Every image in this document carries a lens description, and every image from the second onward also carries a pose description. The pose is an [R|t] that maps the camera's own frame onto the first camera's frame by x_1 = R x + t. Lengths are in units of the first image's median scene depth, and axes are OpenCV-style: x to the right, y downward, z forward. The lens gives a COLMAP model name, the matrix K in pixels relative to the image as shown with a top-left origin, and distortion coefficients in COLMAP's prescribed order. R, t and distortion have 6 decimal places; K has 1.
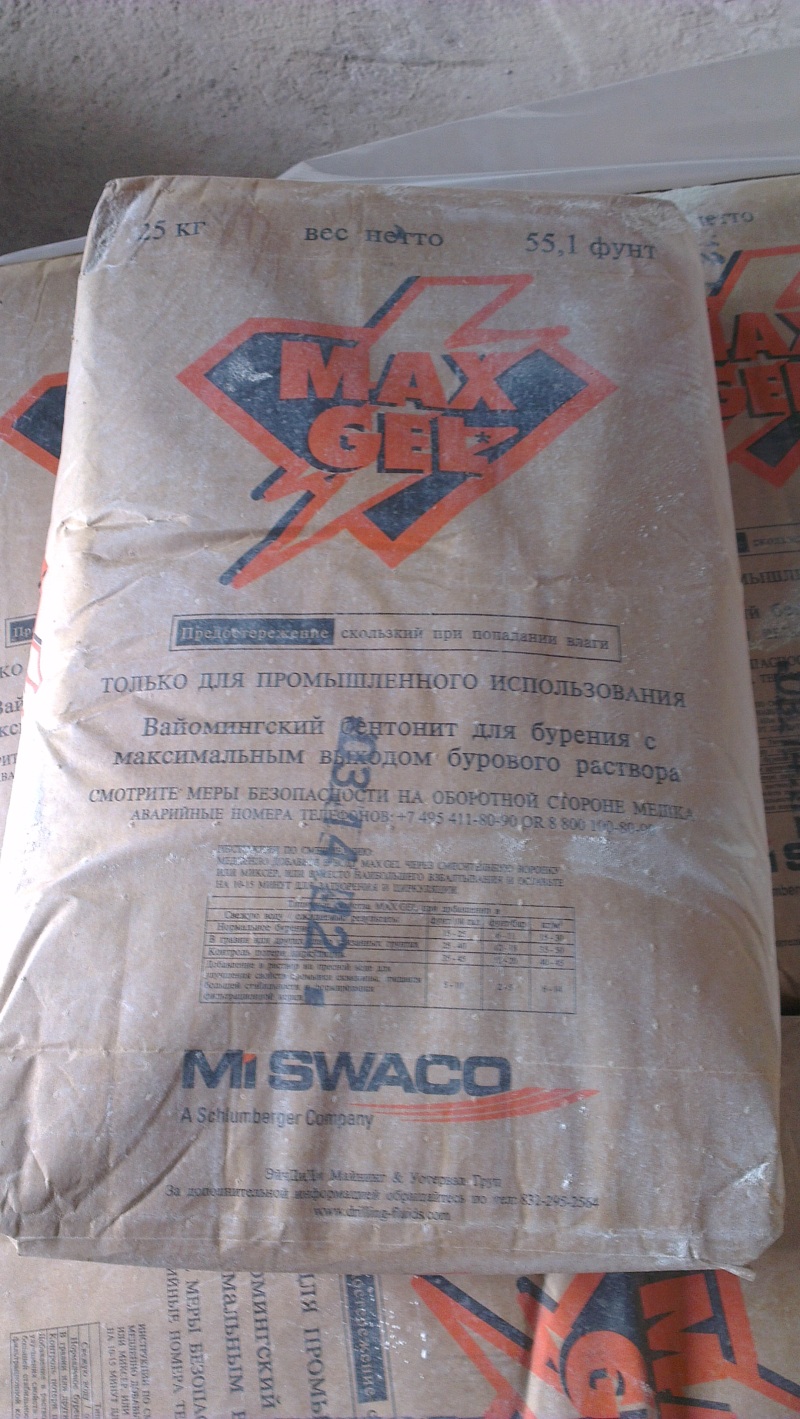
lens RADIAL K [[968.1, 0, 396.5], [0, 968.1, 694.8], [0, 0, 1]] dist [-0.005205, -0.005177]
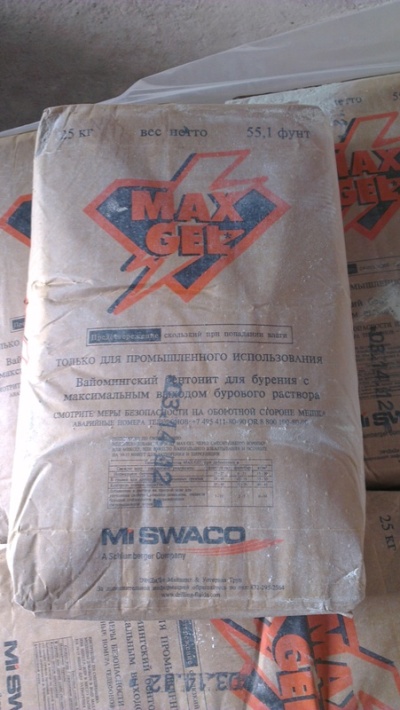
lens RADIAL K [[465.8, 0, 196.8], [0, 465.8, 357.7], [0, 0, 1]] dist [-0.004290, 0.002760]
pose [[0.999363, -0.034944, -0.007197, 0.021418], [0.035412, 0.996094, 0.080890, -0.092877], [0.004343, -0.081094, 0.996697, -0.050037]]
